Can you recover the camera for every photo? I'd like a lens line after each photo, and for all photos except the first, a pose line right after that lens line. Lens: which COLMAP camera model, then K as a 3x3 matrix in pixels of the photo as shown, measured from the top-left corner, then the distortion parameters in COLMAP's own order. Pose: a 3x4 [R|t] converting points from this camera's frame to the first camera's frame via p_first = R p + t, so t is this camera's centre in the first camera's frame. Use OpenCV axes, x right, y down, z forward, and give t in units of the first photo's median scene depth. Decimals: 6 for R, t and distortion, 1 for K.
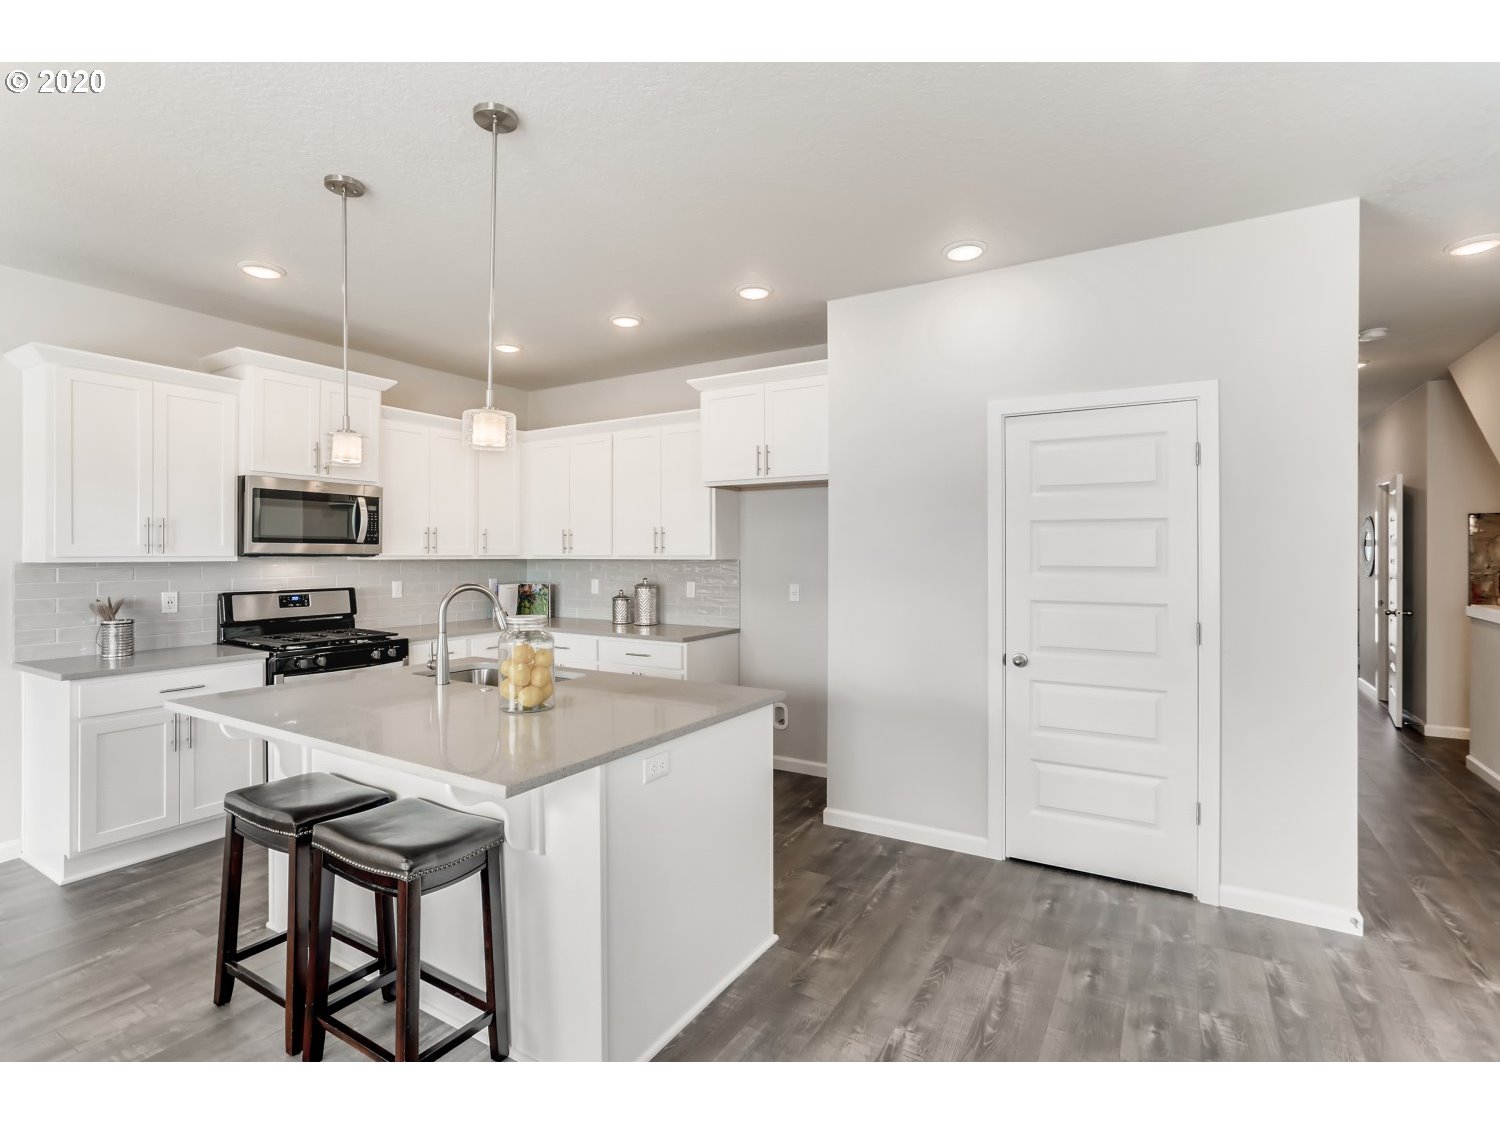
lens RADIAL K [[731.0, 0, 744.9], [0, 731.0, 554.3], [0, 0, 1]] dist [-0.000076, 0.000880]
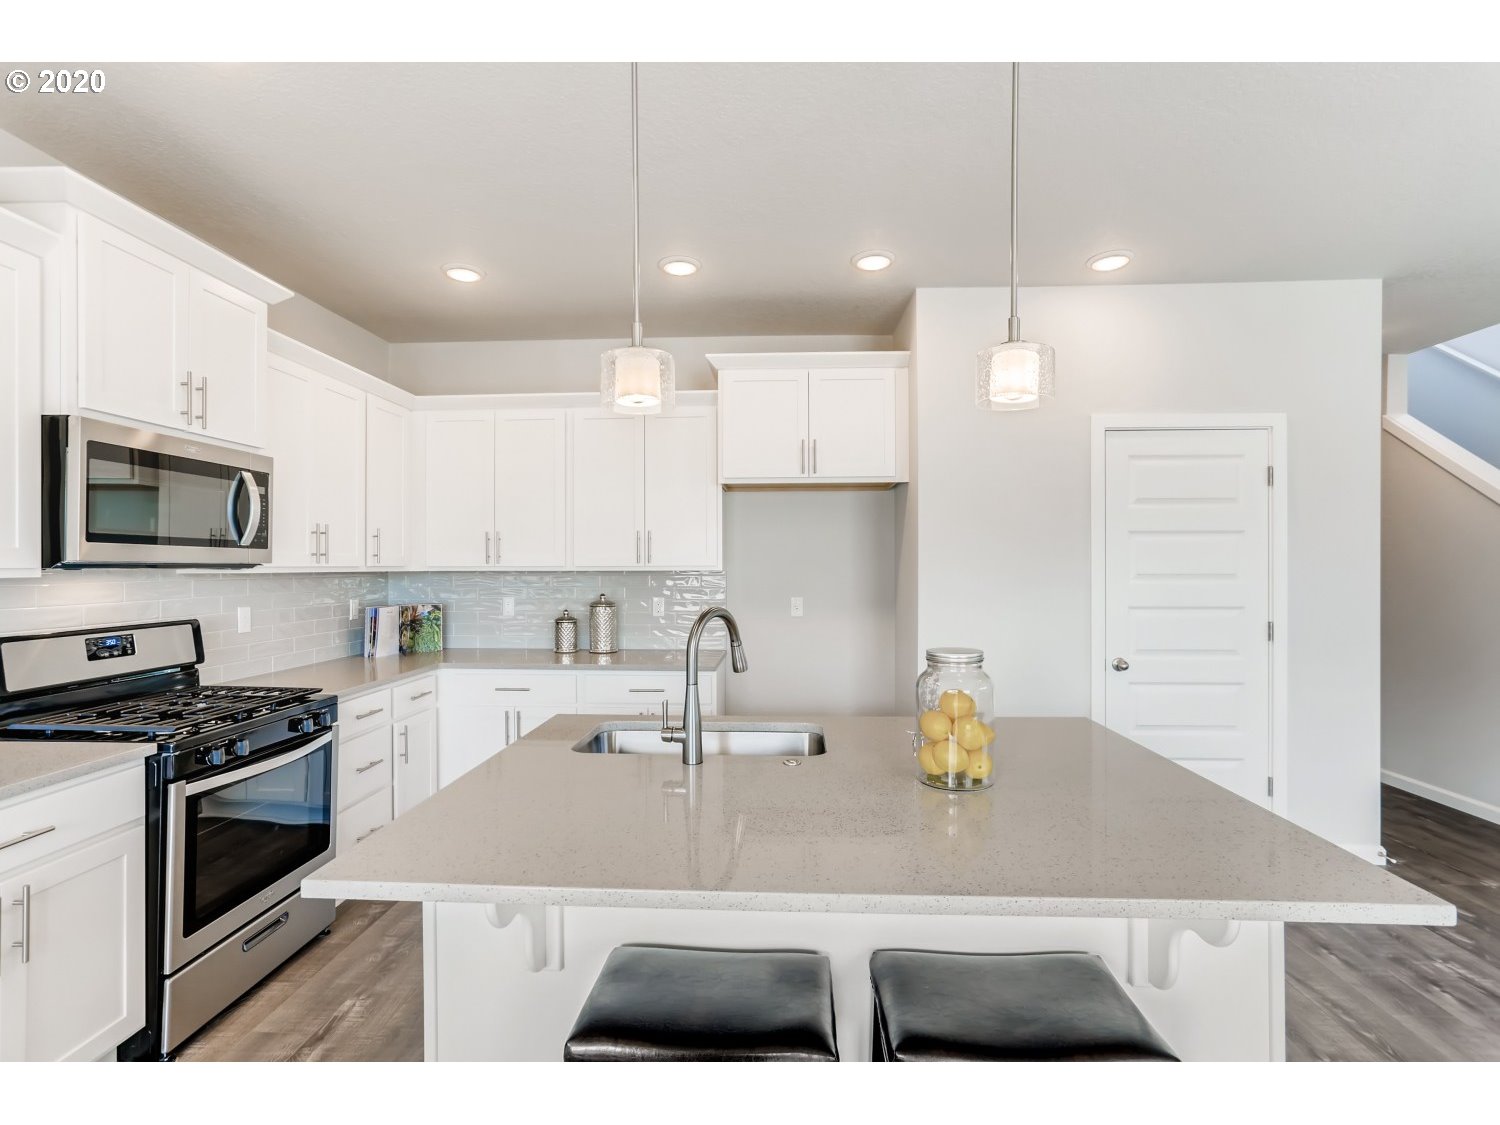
lens RADIAL K [[716.2, 0, 749.3], [0, 716.2, 566.3], [0, 0, 1]] dist [0.000154, 0.000804]
pose [[0.878415, -0.002513, 0.477891, -0.442286], [0.002478, 0.999997, 0.000704, 0.002059], [-0.477891, 0.000566, 0.878419, 0.272650]]
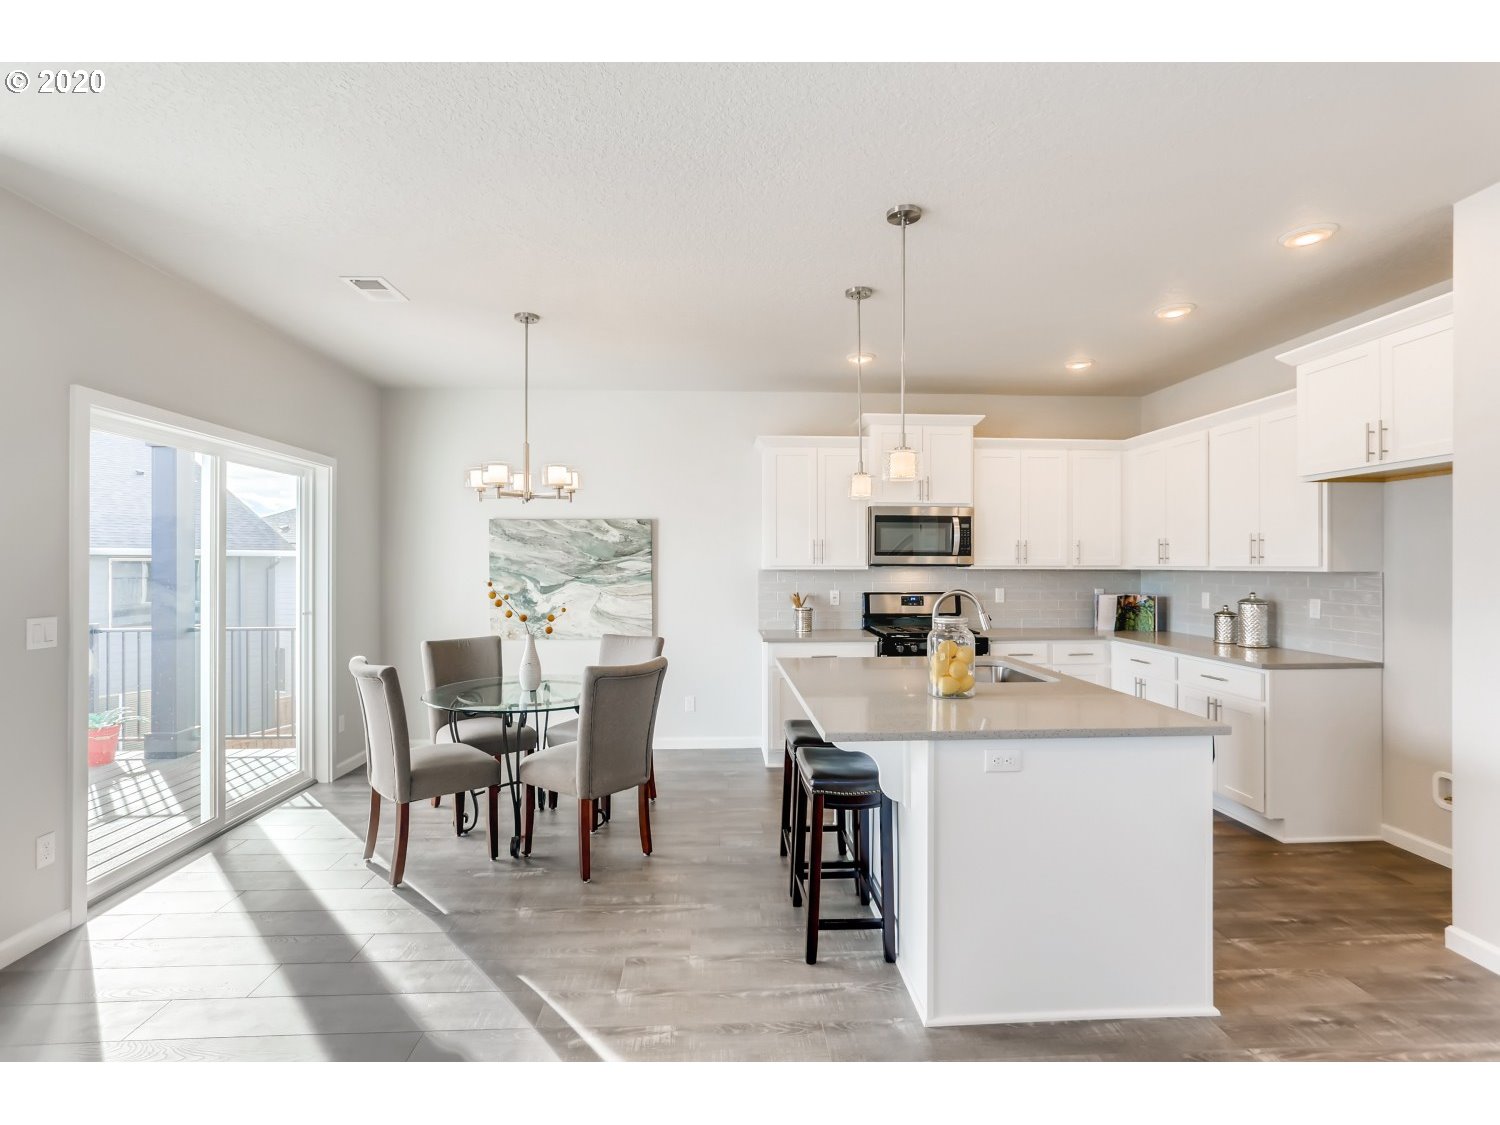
lens RADIAL K [[734.2, 0, 769.1], [0, 734.2, 564.0], [0, 0, 1]] dist [-0.001328, 0.024265]
pose [[0.589844, 0.000633, -0.807517, 0.270978], [-0.001019, 0.999999, 0.000039, -0.000641], [0.807516, 0.000800, 0.589845, 0.037723]]
